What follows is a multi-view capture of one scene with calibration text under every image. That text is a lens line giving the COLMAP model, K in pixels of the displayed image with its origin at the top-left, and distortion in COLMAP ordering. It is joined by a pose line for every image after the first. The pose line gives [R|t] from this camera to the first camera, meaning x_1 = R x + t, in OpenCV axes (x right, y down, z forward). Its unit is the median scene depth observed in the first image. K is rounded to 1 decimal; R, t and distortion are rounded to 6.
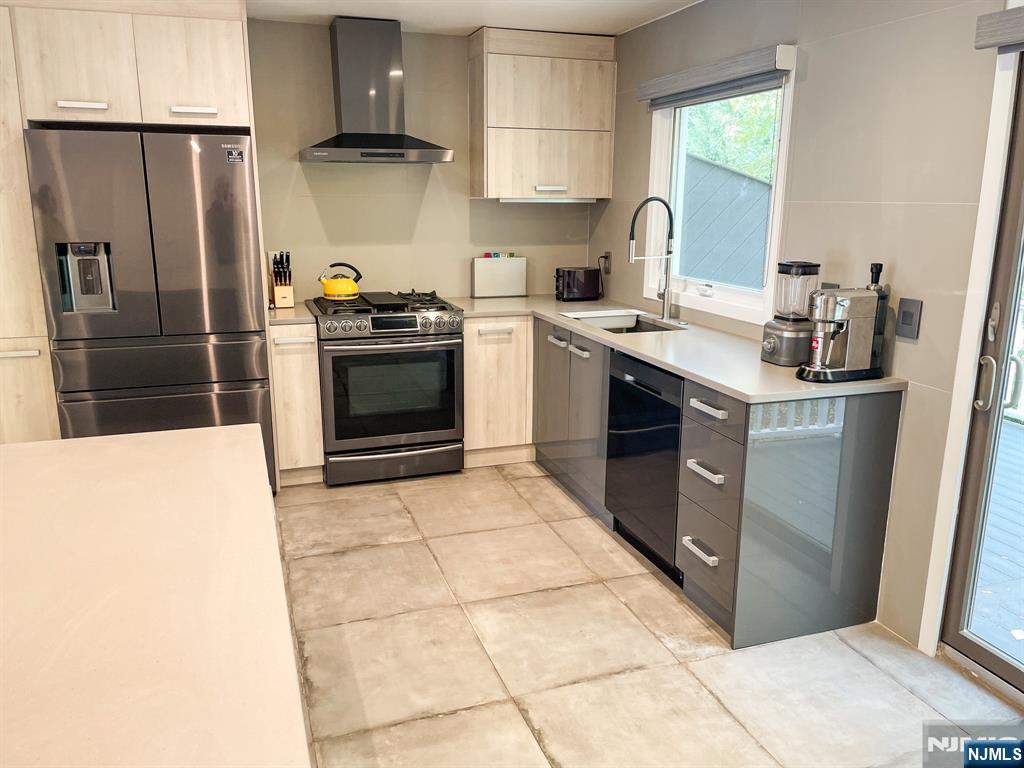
lens RADIAL K [[781.5, 0, 512.0], [0, 781.5, 384.0], [0, 0, 1]] dist [0.086837, -0.117424]
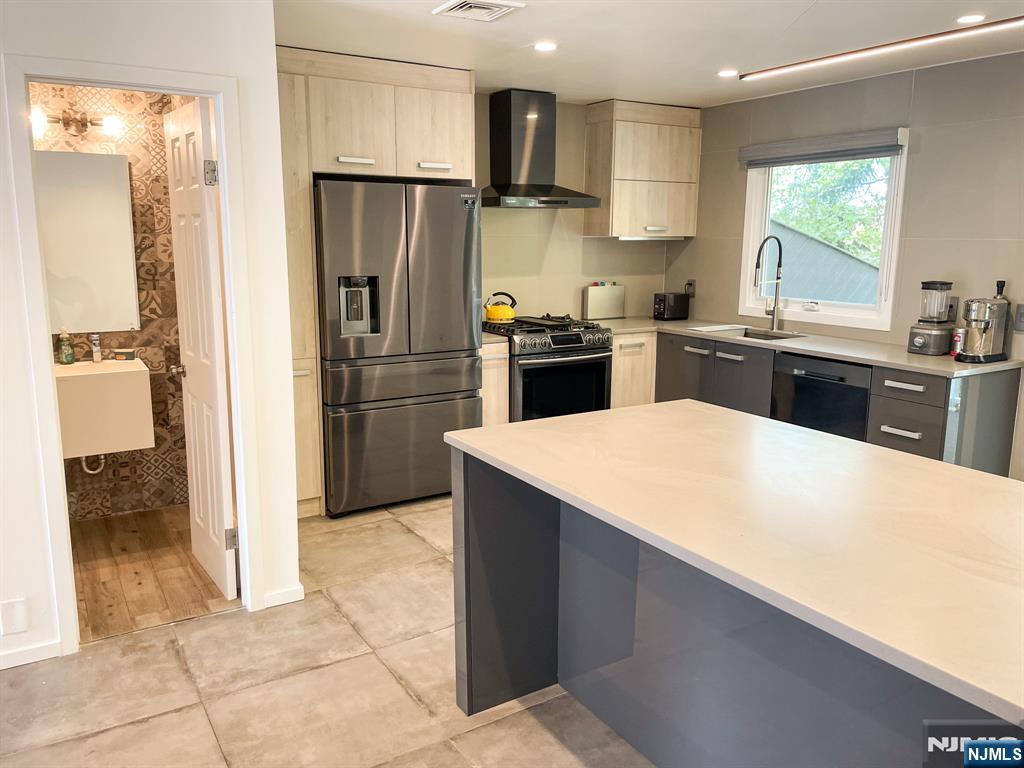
lens RADIAL K [[781.5, 0, 512.0], [0, 781.5, 384.0], [0, 0, 1]] dist [0.086837, -0.117424]
pose [[0.976687, -0.040784, 0.210758, -0.487095], [0.050342, 0.997923, -0.040184, 0.033585], [-0.208682, 0.049857, 0.976712, -0.150934]]
